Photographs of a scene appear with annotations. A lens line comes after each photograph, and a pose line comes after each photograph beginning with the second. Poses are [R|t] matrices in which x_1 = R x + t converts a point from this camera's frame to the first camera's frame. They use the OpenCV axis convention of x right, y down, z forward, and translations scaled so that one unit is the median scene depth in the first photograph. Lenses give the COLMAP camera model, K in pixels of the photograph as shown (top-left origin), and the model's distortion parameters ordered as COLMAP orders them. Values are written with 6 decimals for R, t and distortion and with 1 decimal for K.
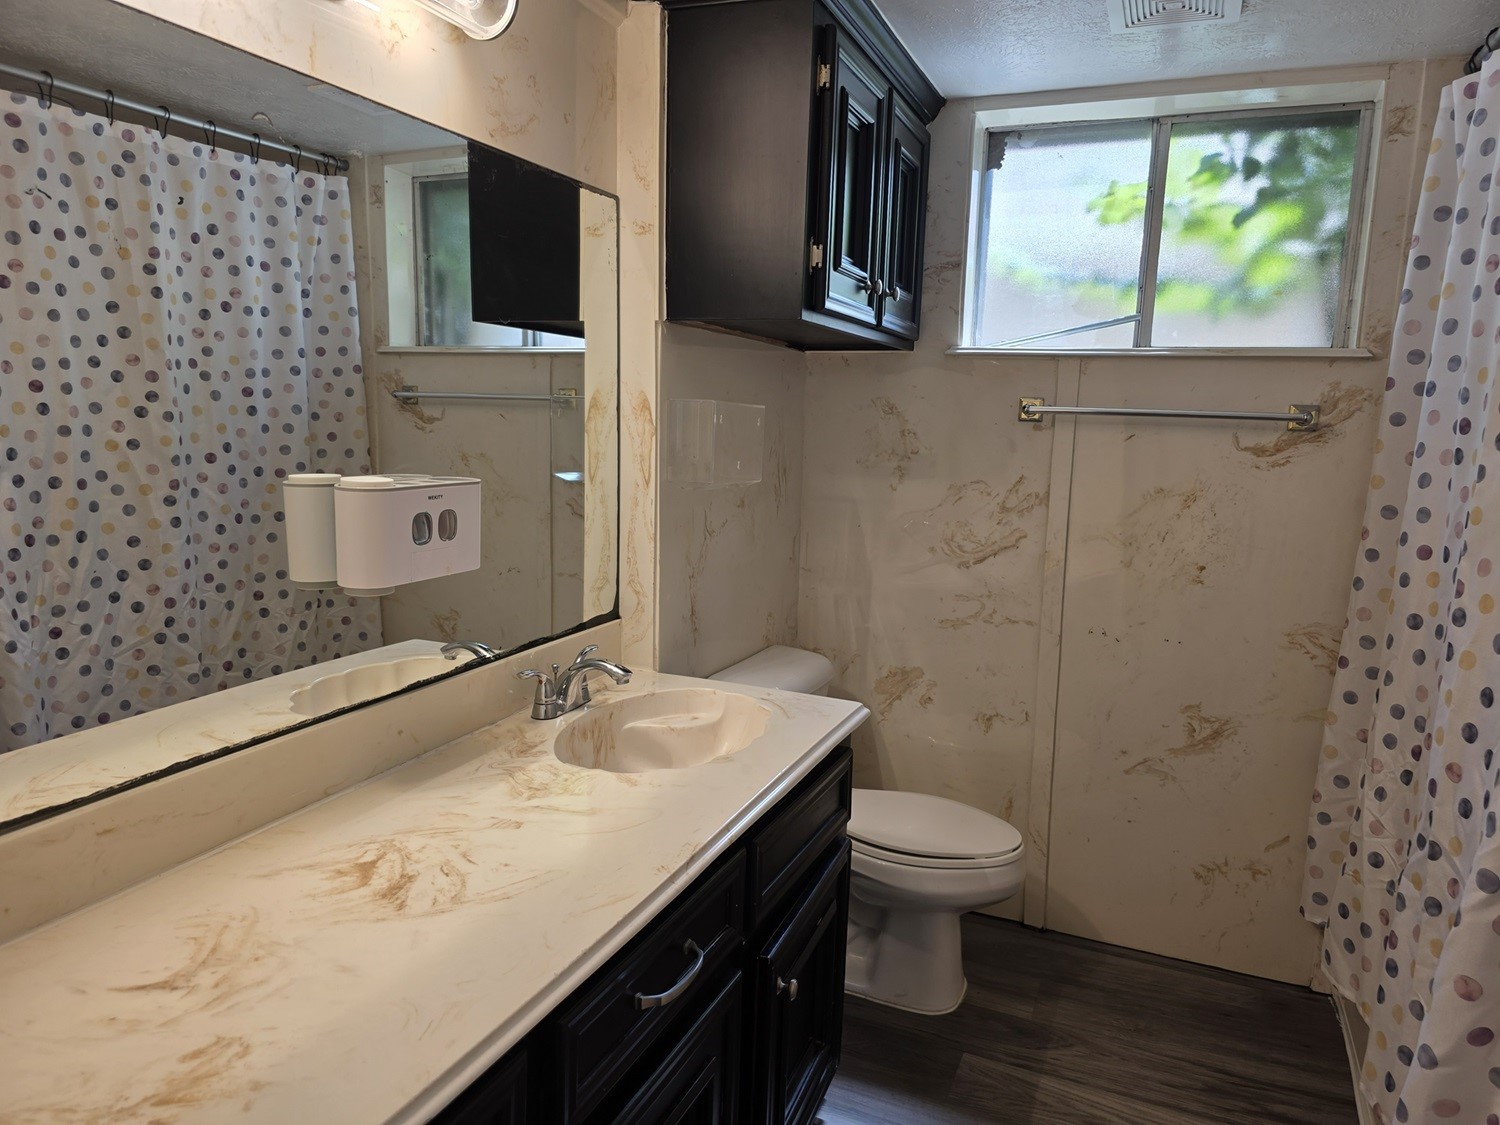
lens RADIAL K [[1002.6, 0, 760.2], [0, 1002.6, 574.9], [0, 0, 1]] dist [0.041829, -0.038423]
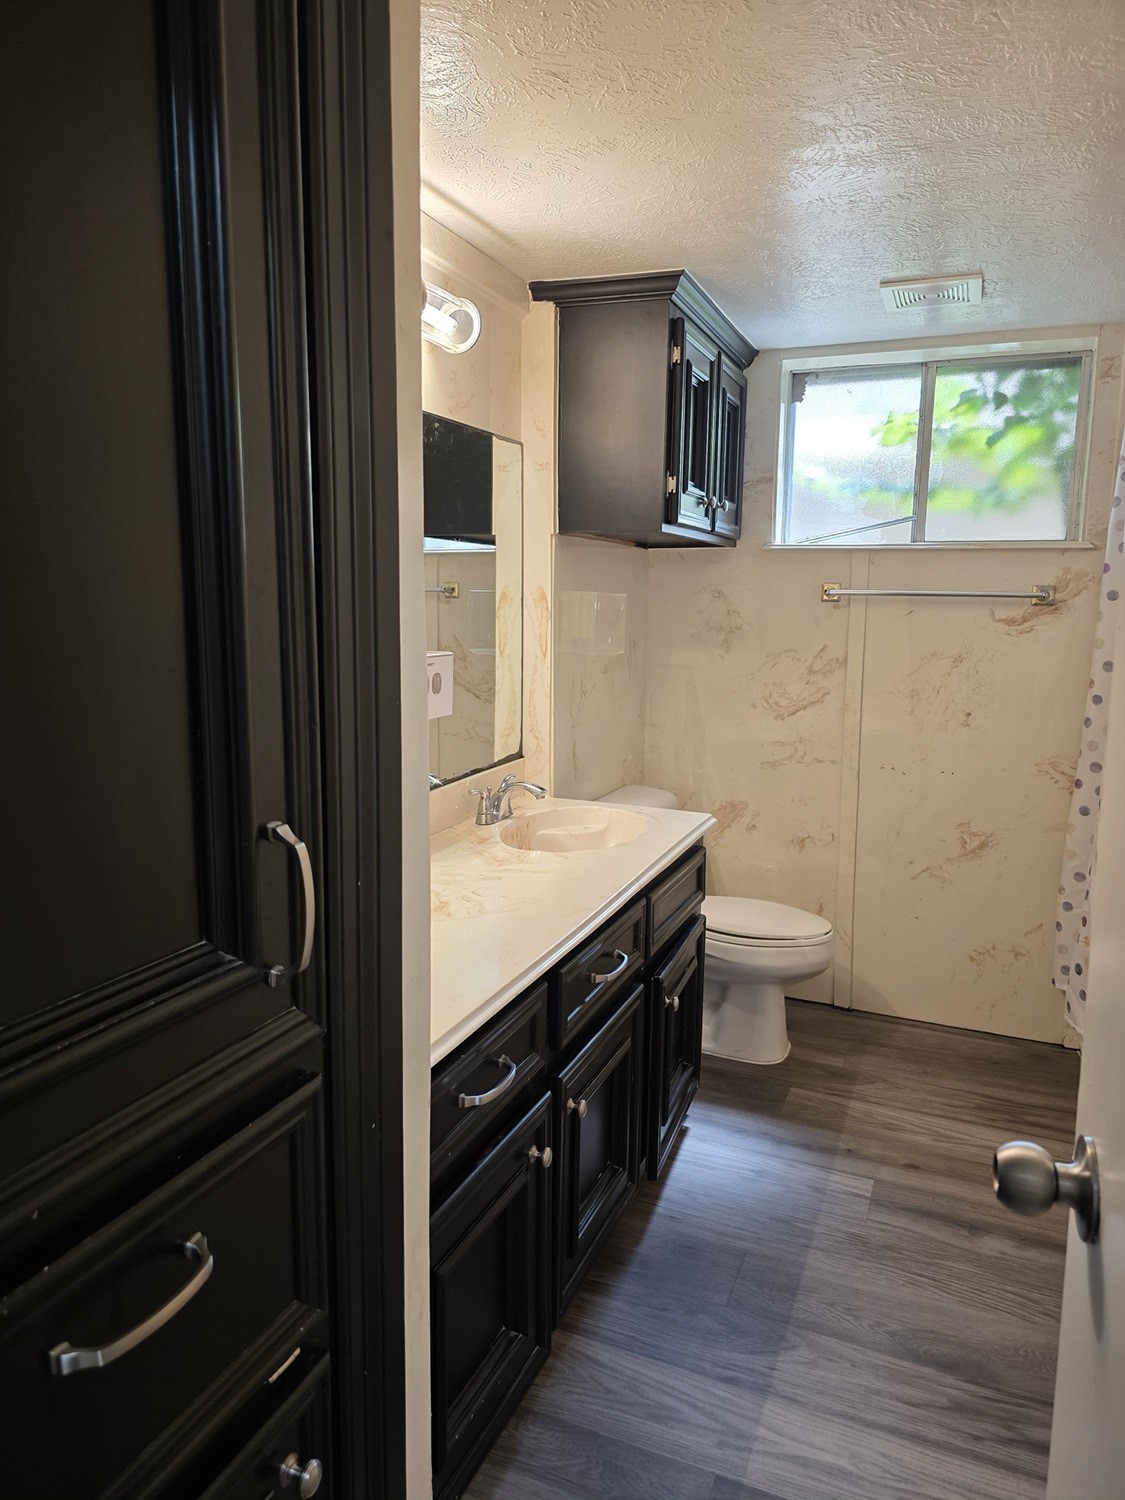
lens RADIAL K [[1002.6, 0, 550.0], [0, 1002.6, 743.2], [0, 0, 1]] dist [0.041829, -0.038423]
pose [[0.999802, -0.018791, -0.006558, -0.087497], [0.018707, 0.999745, -0.012617, 0.038050], [0.006794, 0.012492, 0.999899, -0.292103]]
